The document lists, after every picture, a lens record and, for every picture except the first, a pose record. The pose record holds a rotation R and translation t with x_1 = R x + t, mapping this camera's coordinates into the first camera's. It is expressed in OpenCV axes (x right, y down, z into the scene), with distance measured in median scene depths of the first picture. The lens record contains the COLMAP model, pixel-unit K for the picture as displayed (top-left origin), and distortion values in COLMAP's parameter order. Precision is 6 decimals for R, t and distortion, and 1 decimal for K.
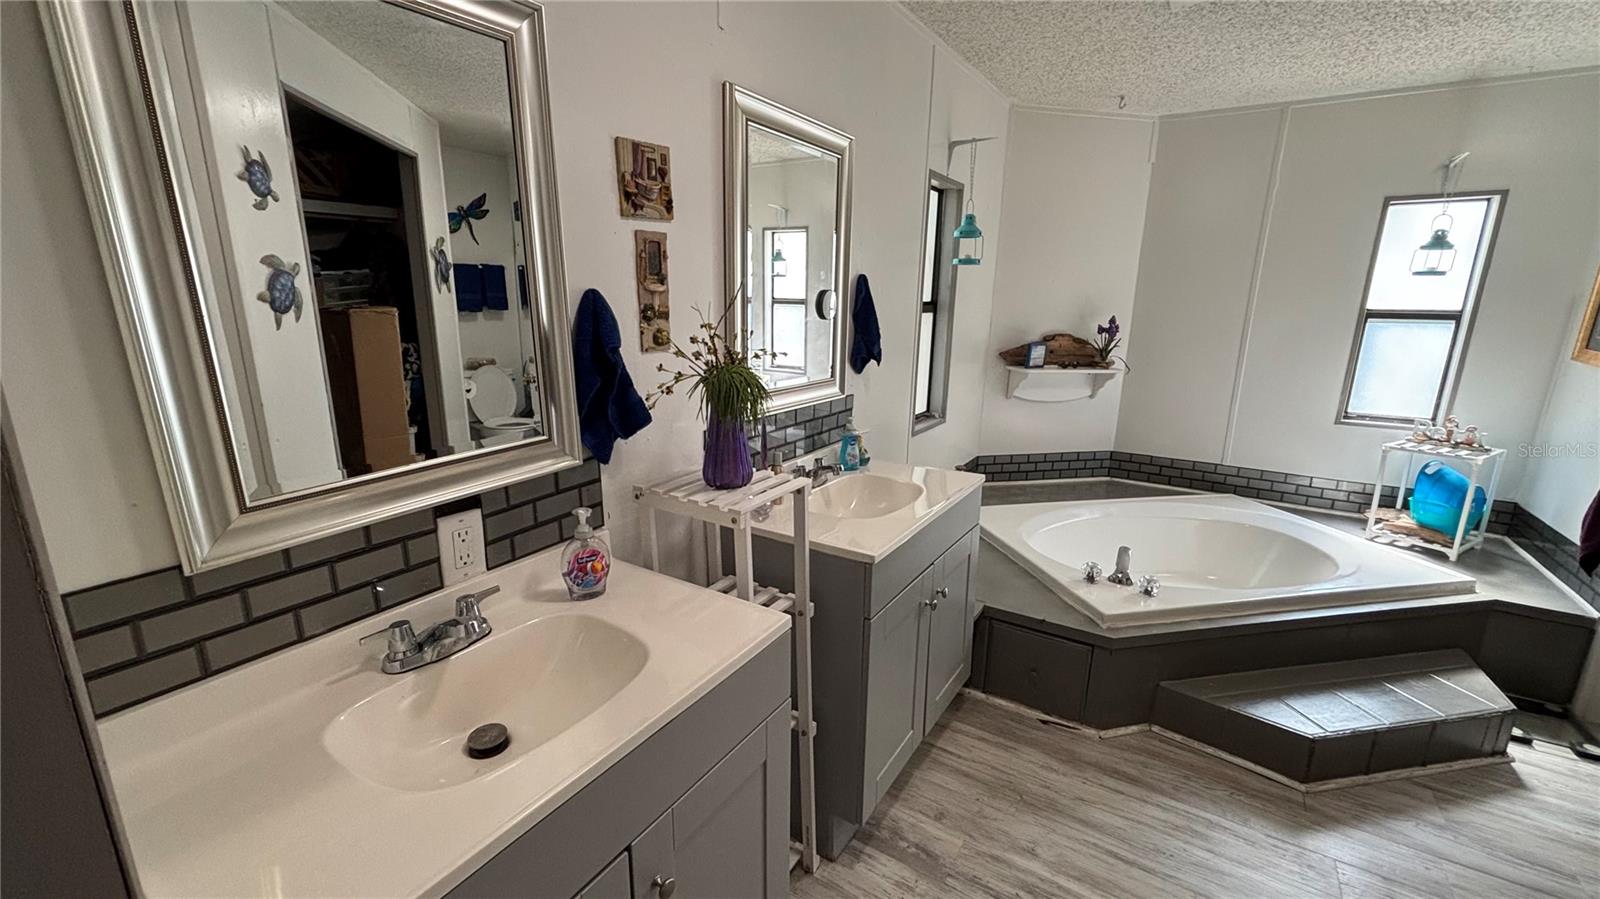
lens RADIAL K [[633.1, 0, 800.0], [0, 633.1, 449.5], [0, 0, 1]] dist [-0.001010, -0.000296]
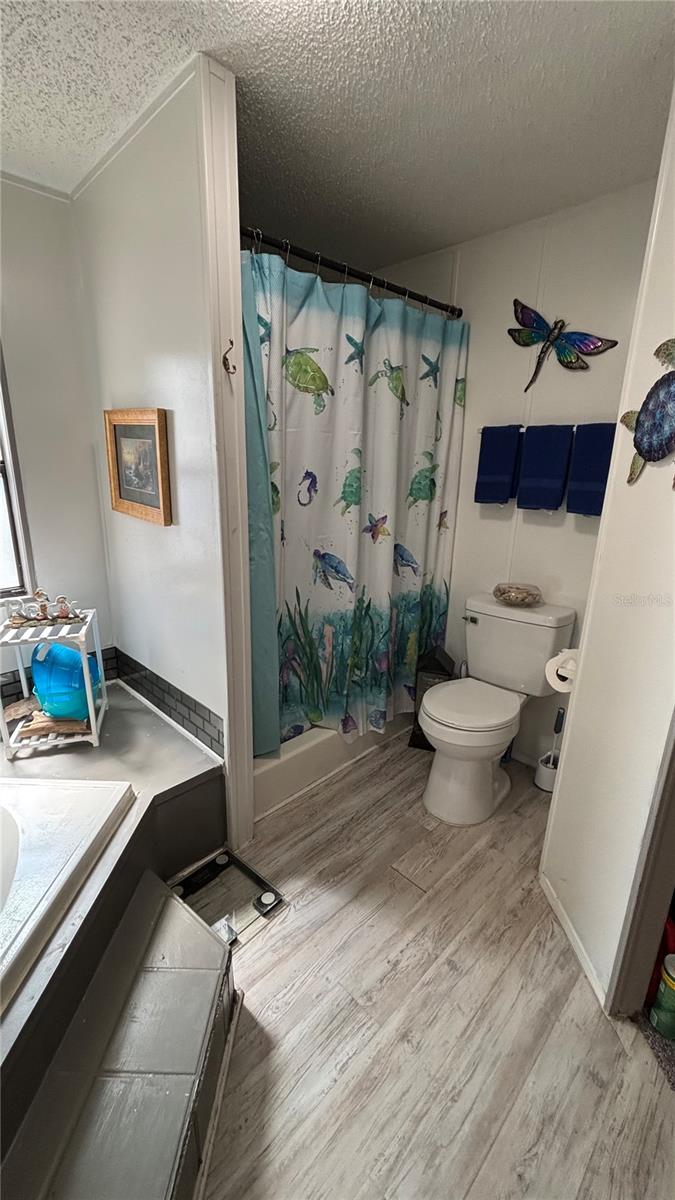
lens RADIAL K [[495.7, 0, 337.5], [0, 495.7, 600.0], [0, 0, 1]] dist [-0.001557, -0.000118]
pose [[0.209971, -0.267794, 0.940318, 0.492831], [0.220289, 0.949986, 0.221357, -0.096189], [-0.952567, 0.160663, 0.258462, 0.455035]]
